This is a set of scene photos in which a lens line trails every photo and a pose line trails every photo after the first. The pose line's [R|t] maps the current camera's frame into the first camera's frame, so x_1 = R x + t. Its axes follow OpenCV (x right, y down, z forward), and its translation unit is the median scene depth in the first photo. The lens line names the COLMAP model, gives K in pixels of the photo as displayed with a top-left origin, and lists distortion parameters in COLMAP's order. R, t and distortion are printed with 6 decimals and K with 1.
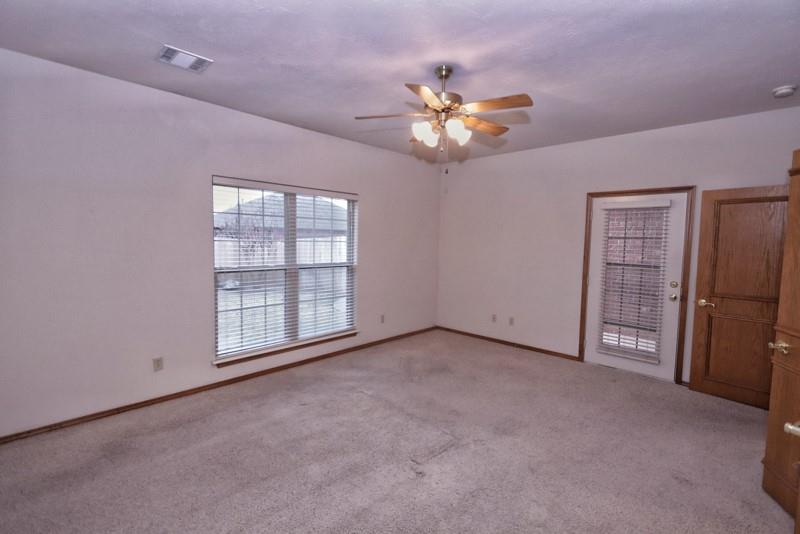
lens RADIAL K [[365.0, 0, 397.6], [0, 365.0, 263.9], [0, 0, 1]] dist [0.000206, -0.001973]
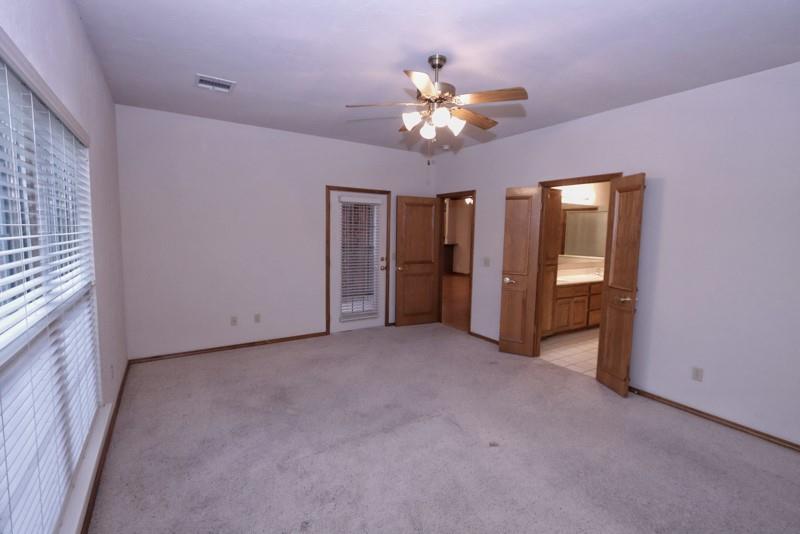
lens RADIAL K [[365.0, 0, 397.6], [0, 365.0, 264.5], [0, 0, 1]] dist [0.000206, -0.001973]
pose [[0.237948, -0.105579, 0.965523, -0.612244], [0.054844, 0.993949, 0.095171, -0.054567], [-0.969728, 0.030307, 0.242298, 0.595562]]
